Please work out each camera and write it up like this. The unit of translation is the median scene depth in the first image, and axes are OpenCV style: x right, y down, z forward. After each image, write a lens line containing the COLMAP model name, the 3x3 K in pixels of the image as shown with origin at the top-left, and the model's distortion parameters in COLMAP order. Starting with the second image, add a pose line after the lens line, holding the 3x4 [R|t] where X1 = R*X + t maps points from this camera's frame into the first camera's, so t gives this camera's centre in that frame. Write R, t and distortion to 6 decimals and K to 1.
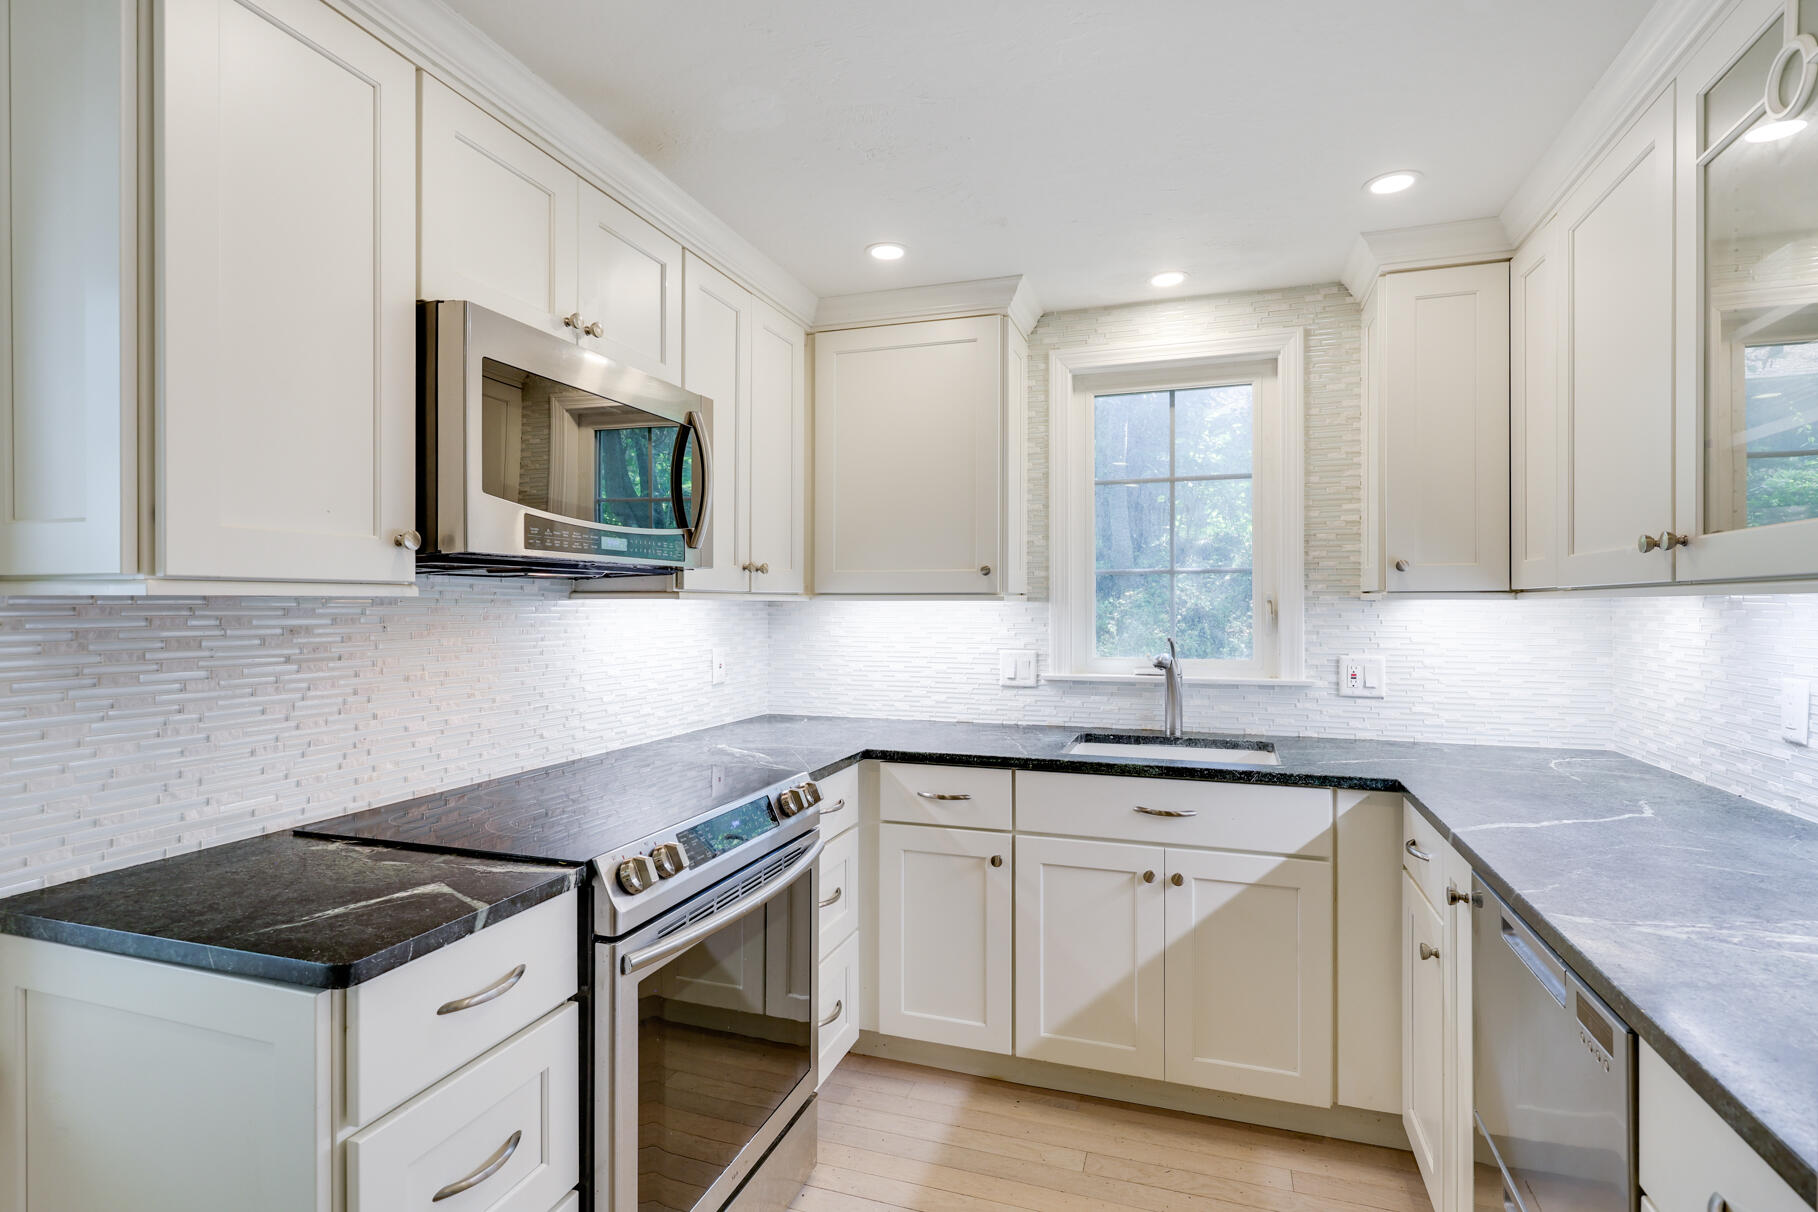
lens RADIAL K [[889.1, 0, 912.9], [0, 889.1, 610.0], [0, 0, 1]] dist [0.002631, -0.000069]
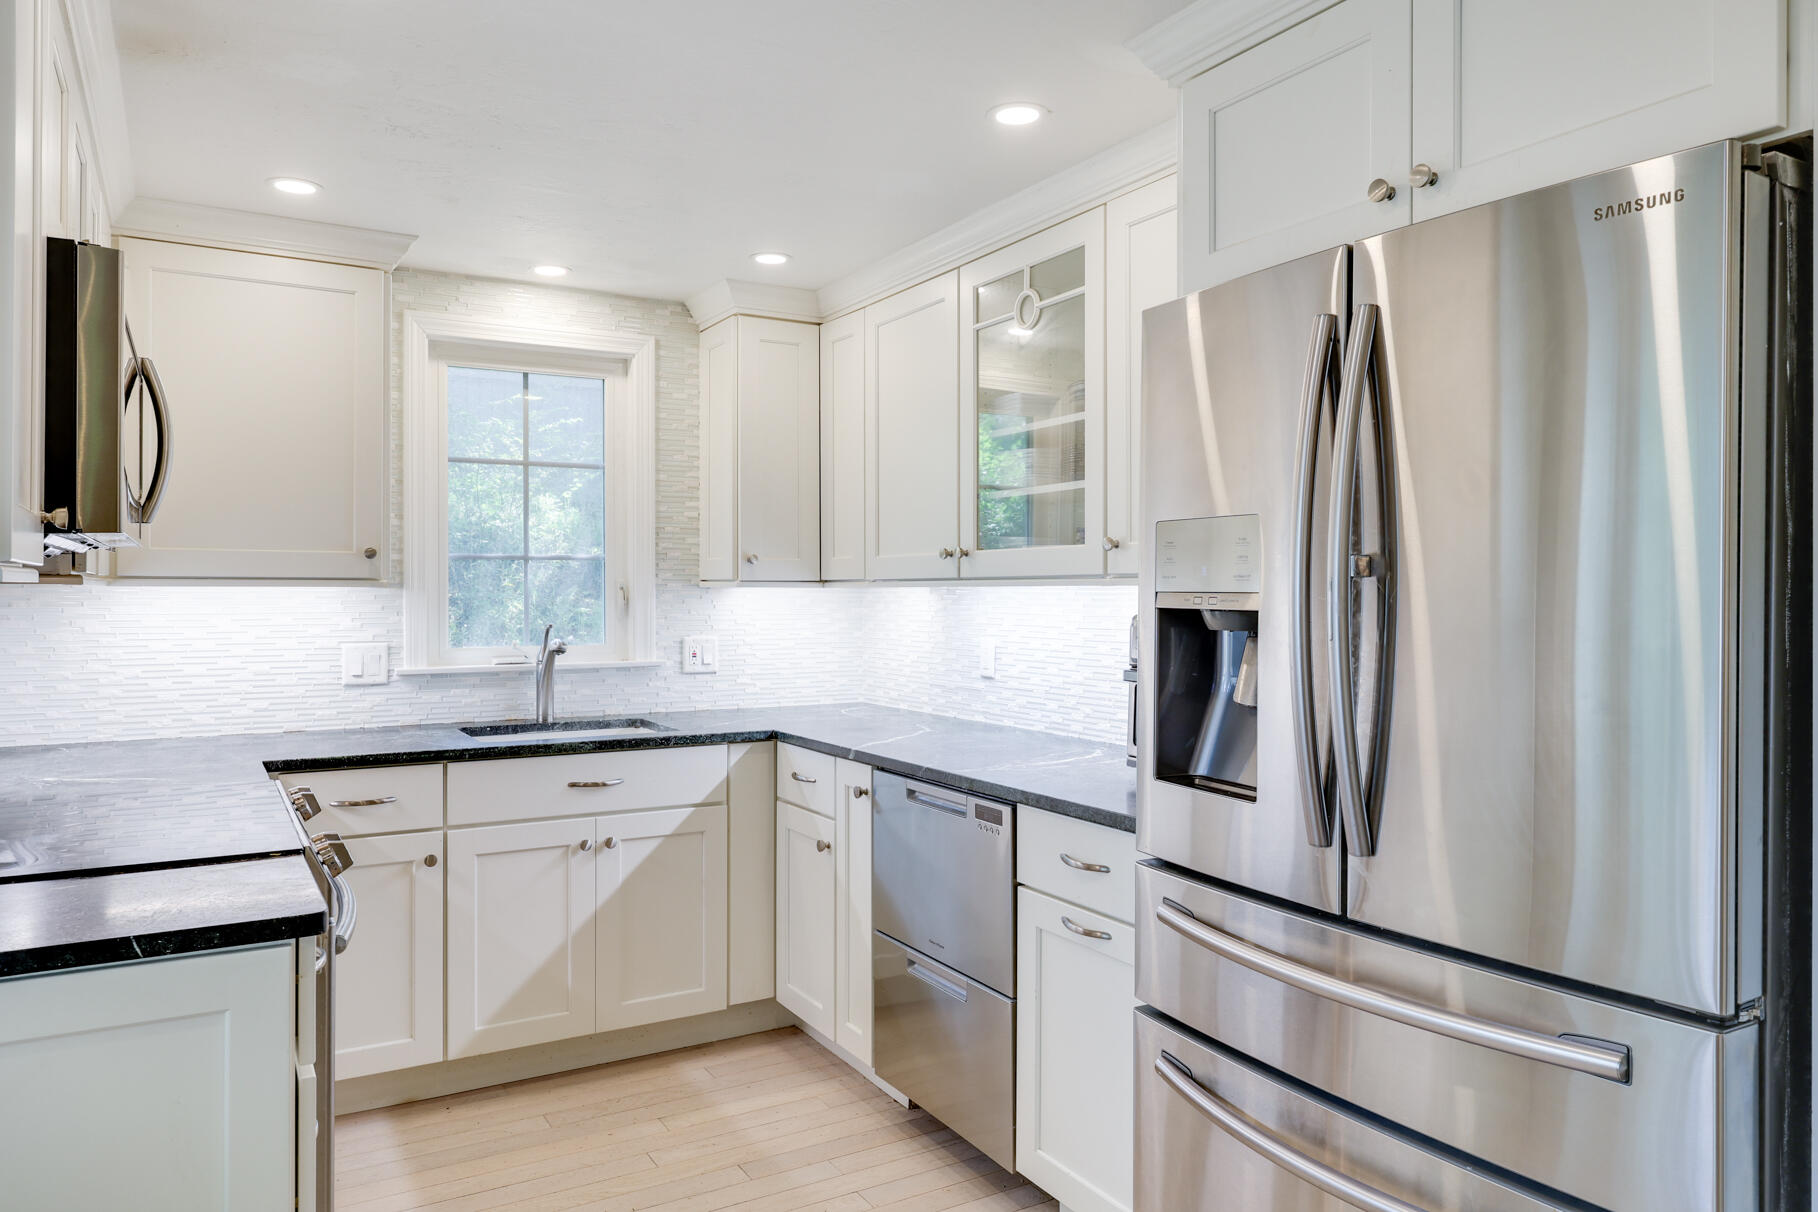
lens RADIAL K [[1179.8, 0, 909.0], [0, 1179.8, 598.4], [0, 0, 1]] dist [-0.001096, 0.002376]
pose [[0.659215, -0.004239, 0.751943, -0.484673], [0.003653, 0.999990, 0.002435, 0.000234], [-0.751946, 0.001141, 0.659224, -0.205037]]
